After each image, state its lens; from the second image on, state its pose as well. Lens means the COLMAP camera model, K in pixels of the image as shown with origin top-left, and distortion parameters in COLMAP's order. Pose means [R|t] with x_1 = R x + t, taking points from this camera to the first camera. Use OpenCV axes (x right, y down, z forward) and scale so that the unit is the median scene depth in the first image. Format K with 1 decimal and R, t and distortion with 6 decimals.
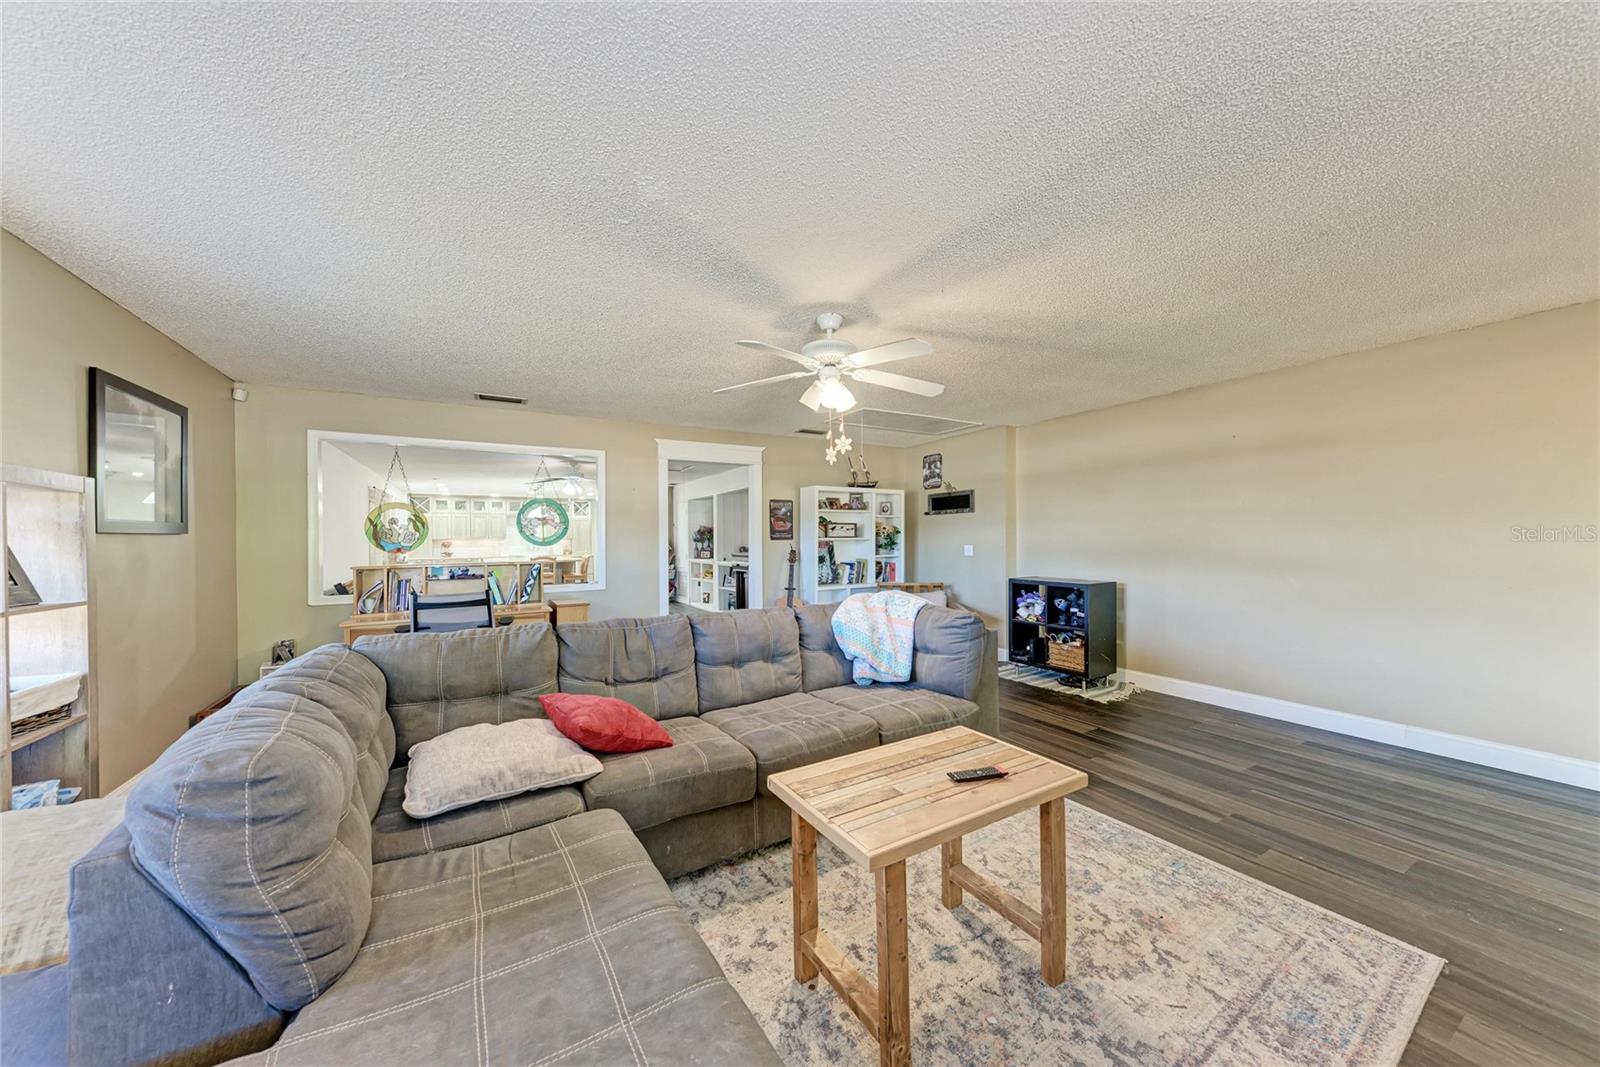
lens RADIAL K [[552.1, 0, 802.1], [0, 552.1, 543.6], [0, 0, 1]] dist [0.036523, -0.010821]
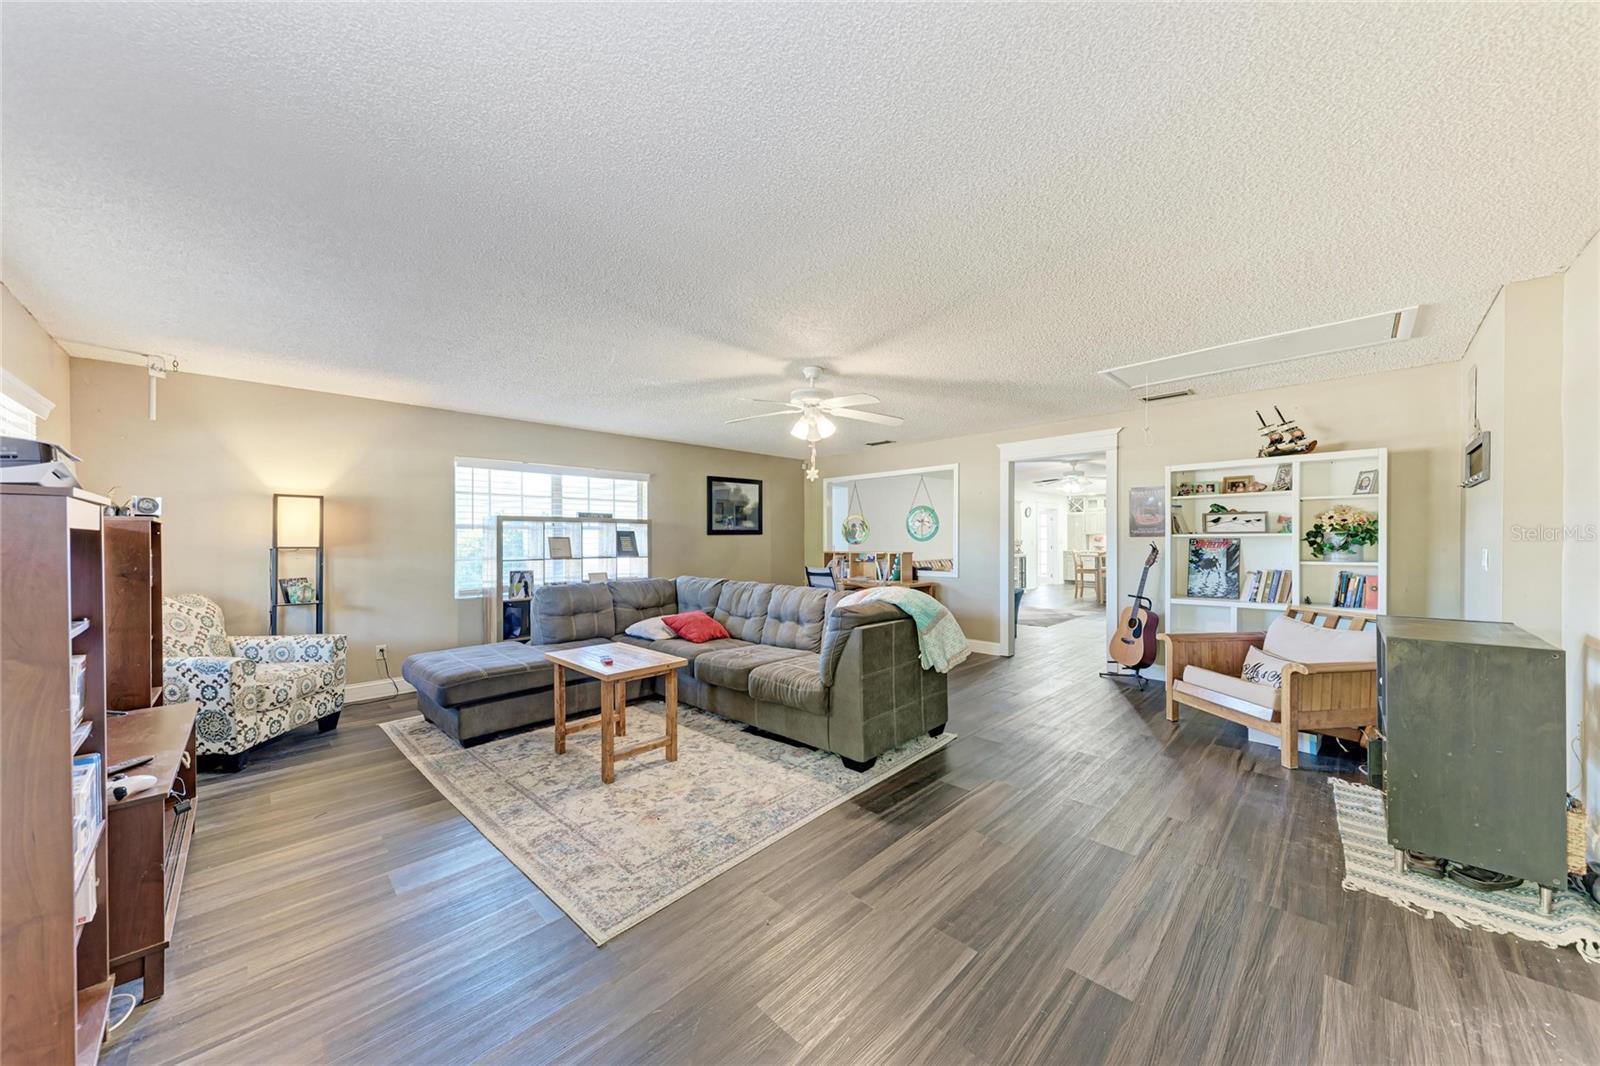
lens RADIAL K [[551.2, 0, 806.3], [0, 551.2, 540.7], [0, 0, 1]] dist [0.001764, -0.000007]
pose [[0.250866, 0.011252, -0.967957, 0.844152], [-0.004260, 0.999936, 0.010520, -0.009287], [0.968013, 0.001485, 0.250897, 0.427022]]
